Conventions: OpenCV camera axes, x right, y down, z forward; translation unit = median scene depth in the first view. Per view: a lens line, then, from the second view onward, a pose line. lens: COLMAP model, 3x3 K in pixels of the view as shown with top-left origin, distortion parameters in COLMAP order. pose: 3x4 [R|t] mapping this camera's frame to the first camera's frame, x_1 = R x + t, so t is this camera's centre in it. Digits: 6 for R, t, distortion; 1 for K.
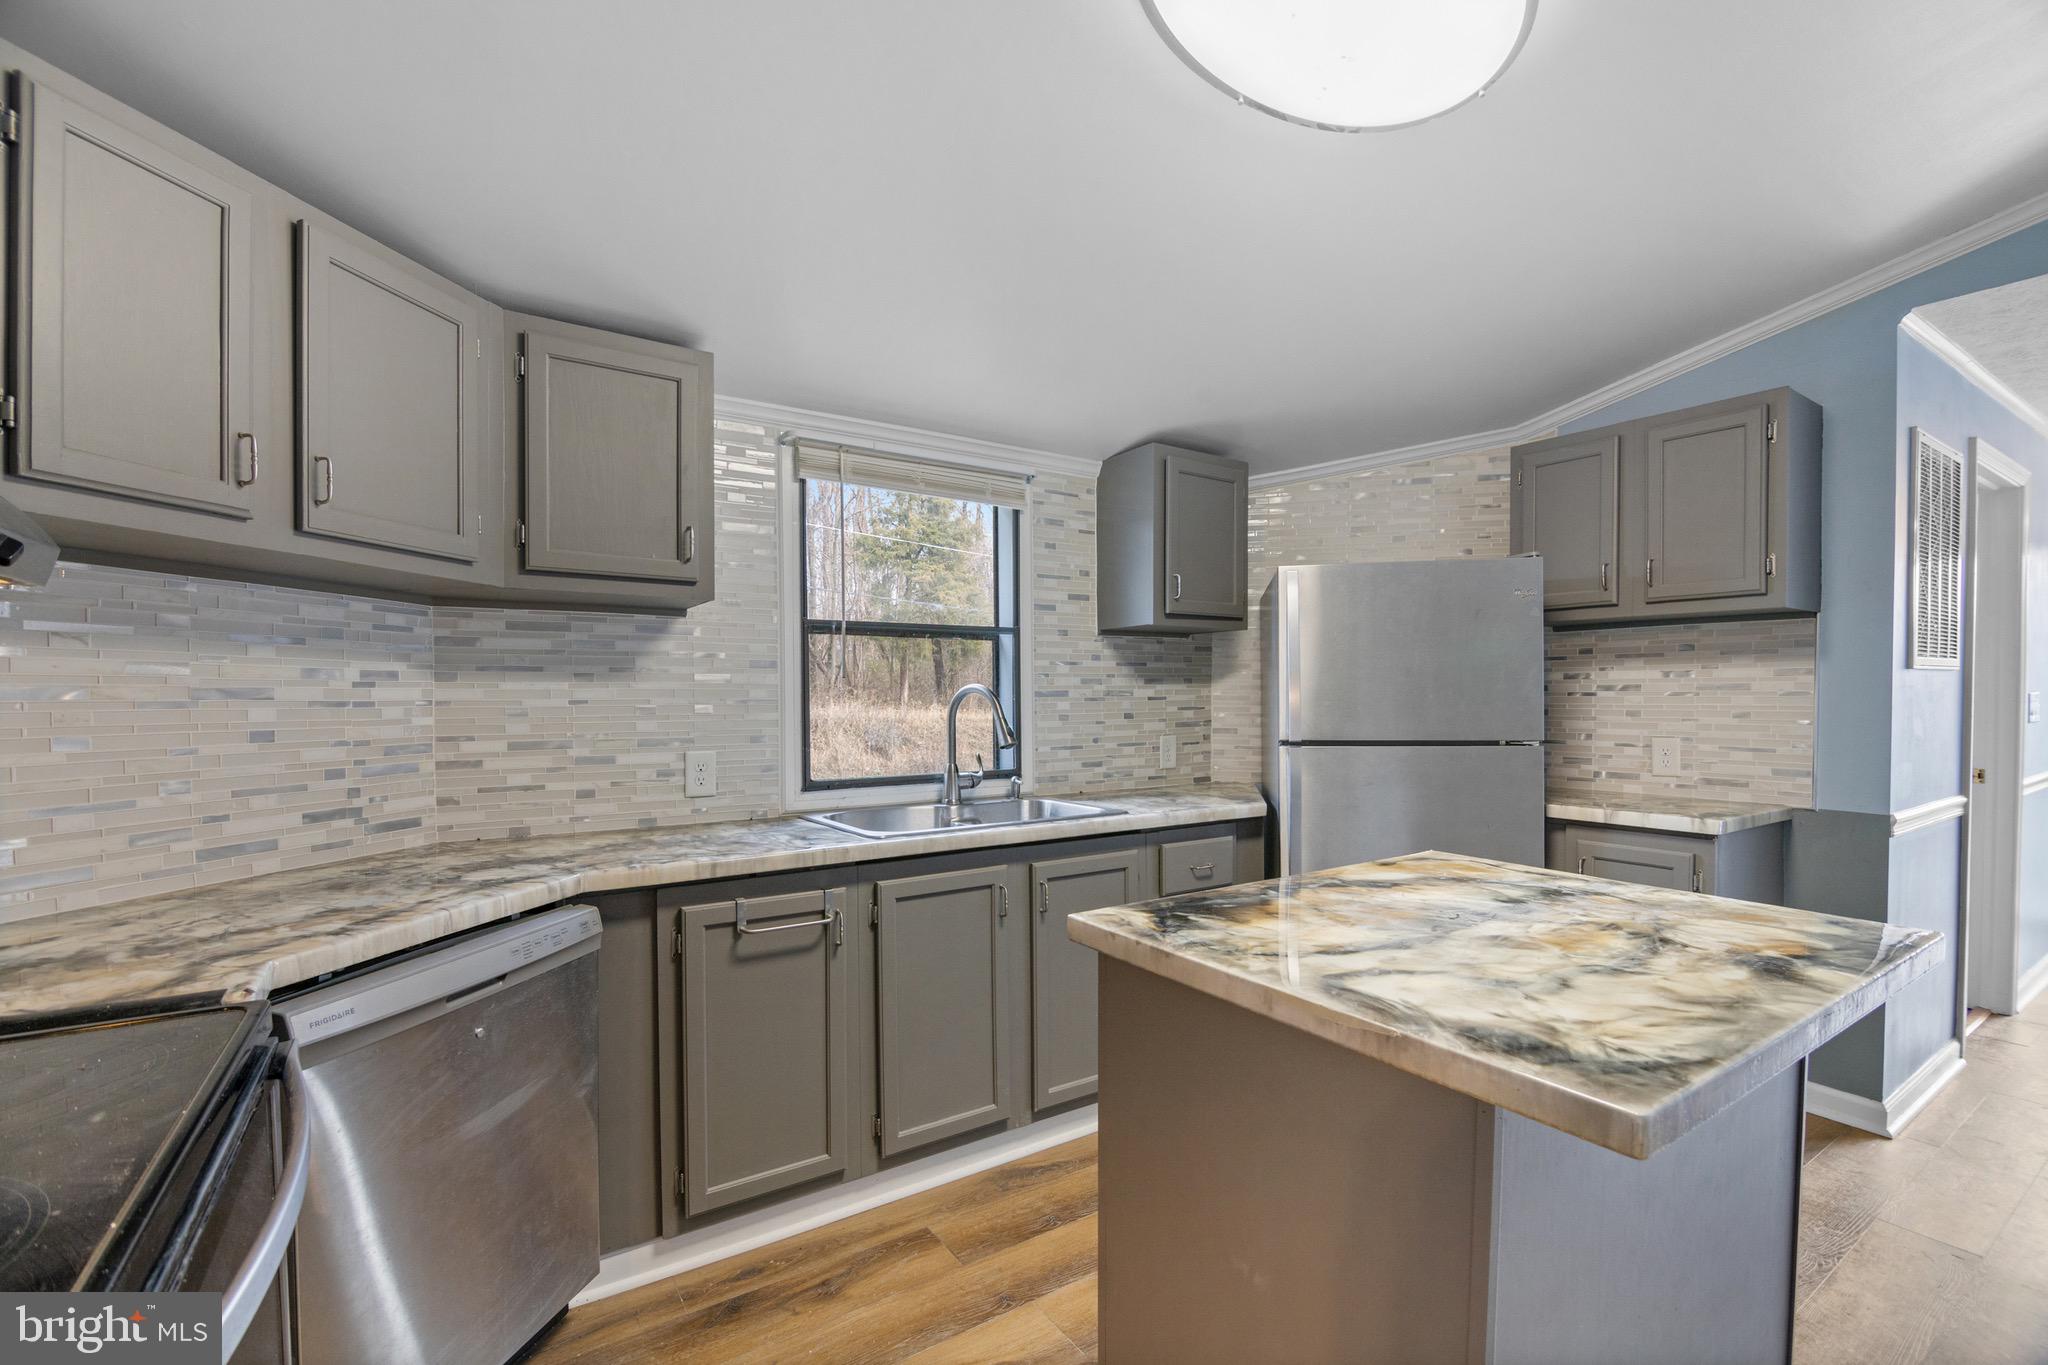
lens RADIAL K [[876.3, 0, 1020.9], [0, 876.3, 704.5], [0, 0, 1]] dist [-0.015009, -0.000663]
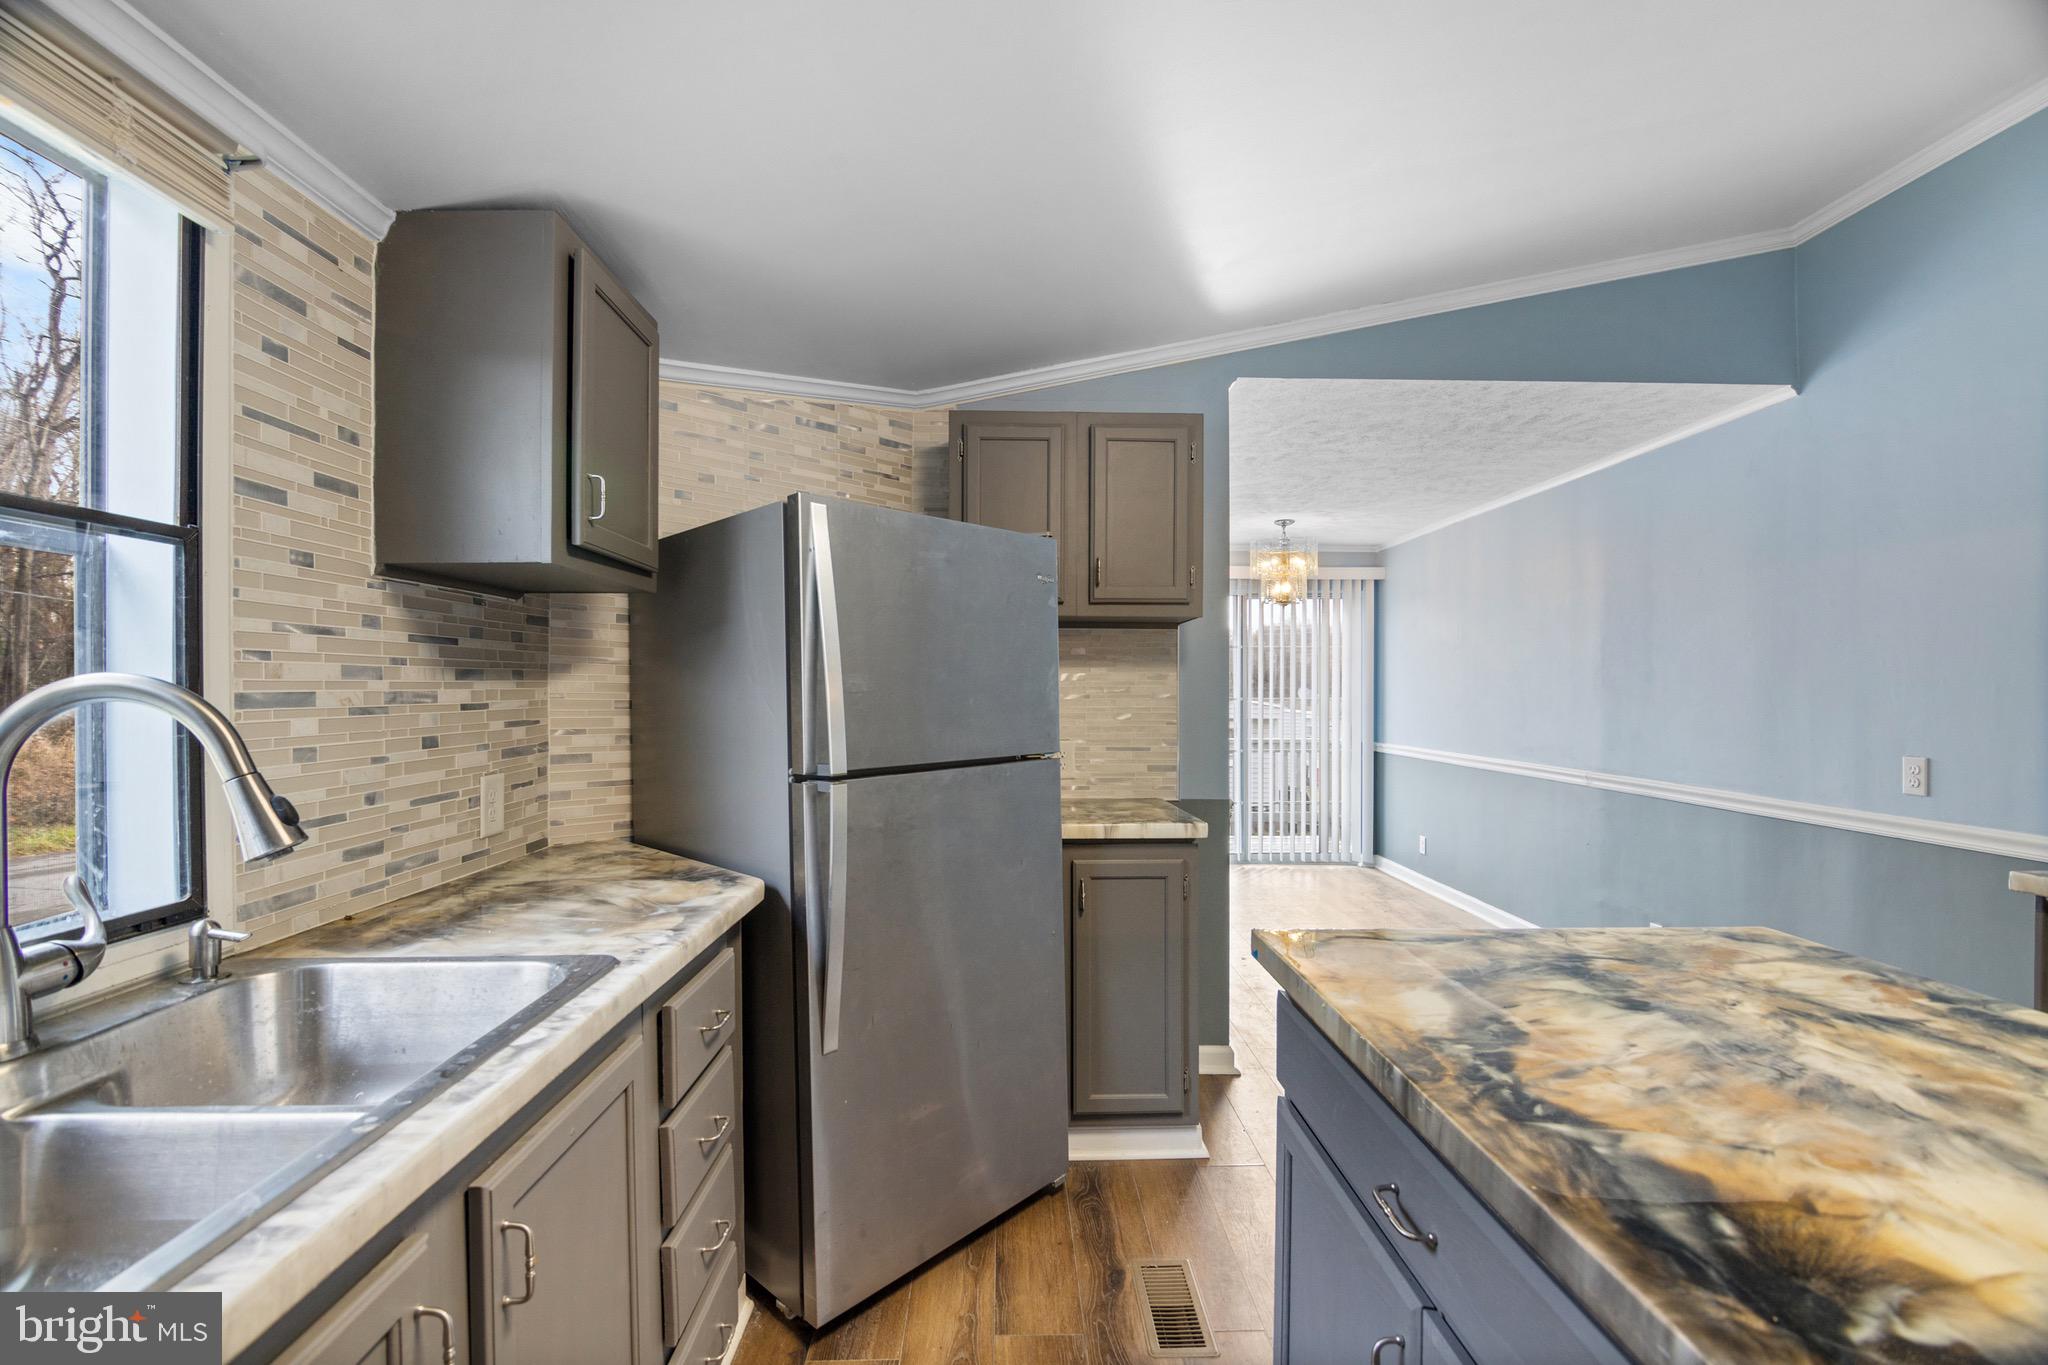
lens RADIAL K [[876.3, 0, 1024.5], [0, 876.3, 689.5], [0, 0, 1]] dist [-0.015009, -0.000663]
pose [[0.531051, 0.004640, 0.847327, -0.129546], [0.008544, 0.999905, -0.010831, -0.009806], [-0.847297, 0.012992, 0.530960, 0.485381]]
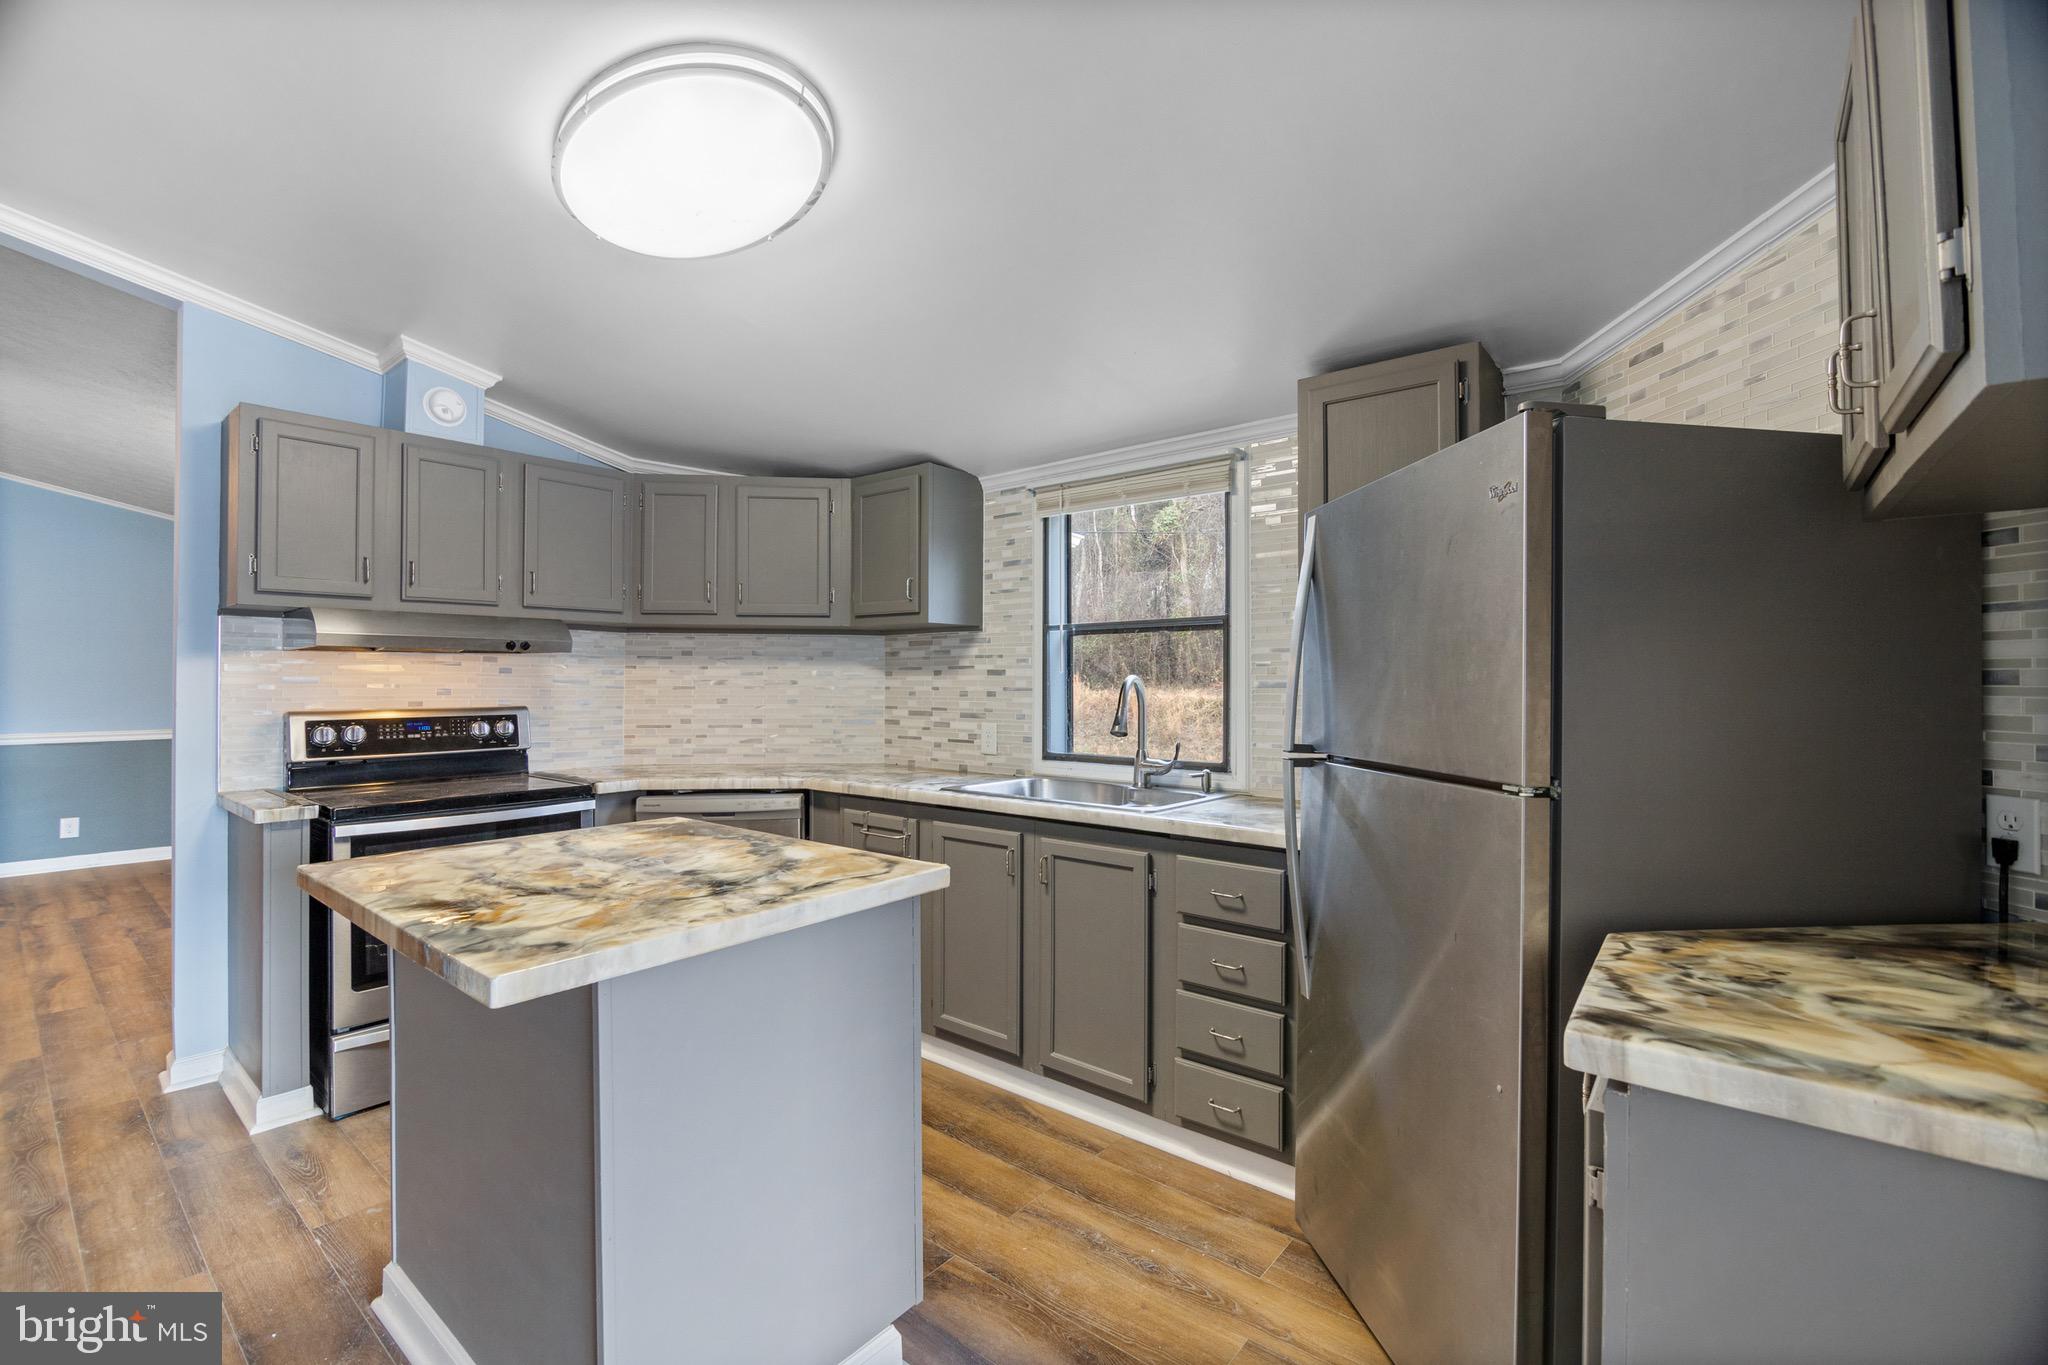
lens RADIAL K [[876.3, 0, 1028.2], [0, 876.3, 669.5], [0, 0, 1]] dist [-0.015009, -0.000663]
pose [[0.304463, -0.007758, -0.952493, 0.834155], [-0.010986, 0.999872, -0.011655, -0.015262], [0.952461, 0.014012, 0.304339, 0.501979]]
